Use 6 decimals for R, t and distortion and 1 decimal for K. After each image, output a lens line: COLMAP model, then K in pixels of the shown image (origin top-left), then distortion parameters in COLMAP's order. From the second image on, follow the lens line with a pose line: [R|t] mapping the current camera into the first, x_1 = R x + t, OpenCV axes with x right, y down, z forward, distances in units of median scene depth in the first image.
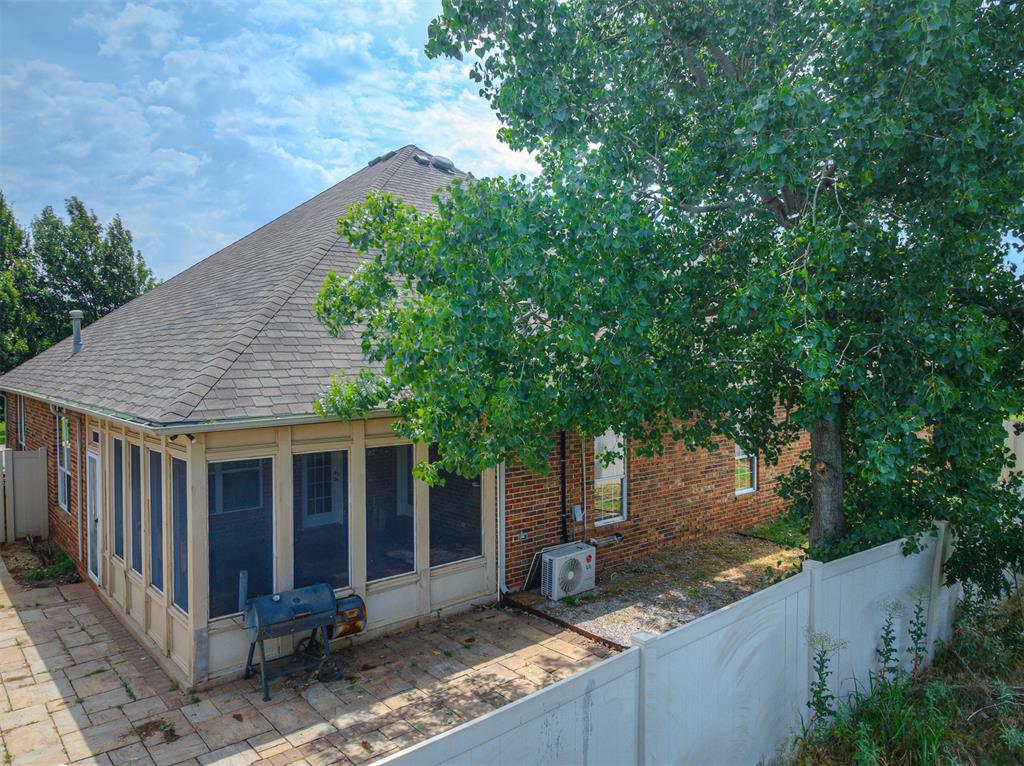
lens RADIAL K [[719.4, 0, 512.1], [0, 719.4, 379.0], [0, 0, 1]] dist [-0.019876, -0.015957]
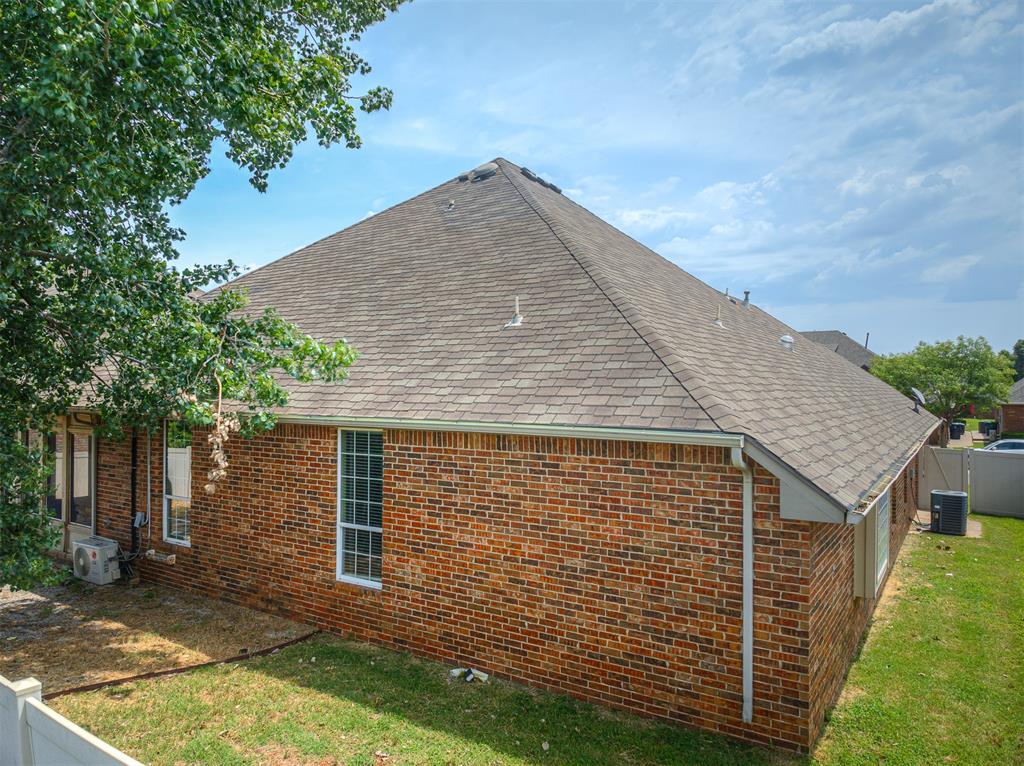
lens RADIAL K [[719.4, 0, 512.0], [0, 719.4, 381.9], [0, 0, 1]] dist [-0.019876, -0.015957]
pose [[0.275095, 0.005625, -0.961400, 1.246769], [-0.025492, 0.999674, -0.001445, -0.029634], [0.961079, 0.024906, 0.275149, 1.221016]]
